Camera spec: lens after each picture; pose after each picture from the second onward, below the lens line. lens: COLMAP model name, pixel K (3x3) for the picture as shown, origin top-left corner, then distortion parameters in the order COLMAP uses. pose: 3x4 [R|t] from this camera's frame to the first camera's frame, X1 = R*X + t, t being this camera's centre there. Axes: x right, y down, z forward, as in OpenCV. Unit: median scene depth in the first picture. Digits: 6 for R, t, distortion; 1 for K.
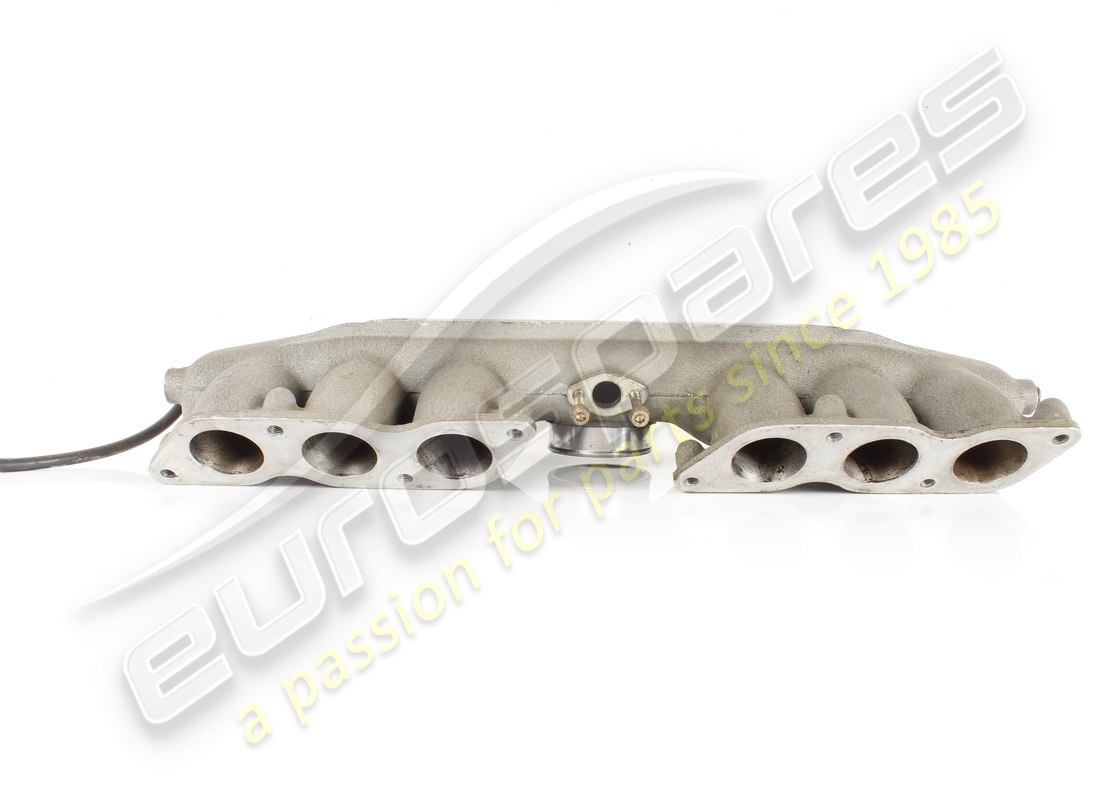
lens RADIAL K [[972.4, 0, 550.0], [0, 972.4, 400.0], [0, 0, 1]] dist [-0.005650, -0.004822]
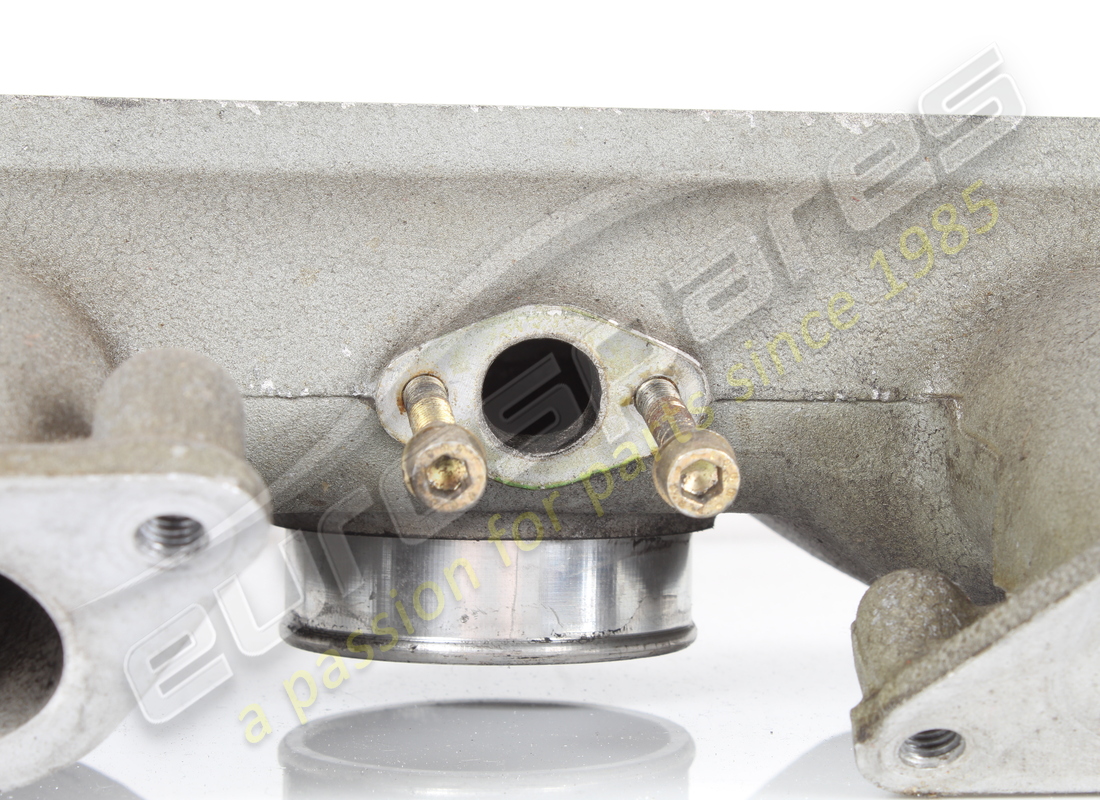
lens RADIAL K [[2796.1, 0, 550.0], [0, 2796.1, 400.0], [0, 0, 1]] dist [0.037236, 0.363360]
pose [[0.992069, -0.005855, 0.125560, -0.026359], [0.013003, 0.998335, -0.056190, 0.034723], [-0.125022, 0.057377, 0.990493, 0.318495]]
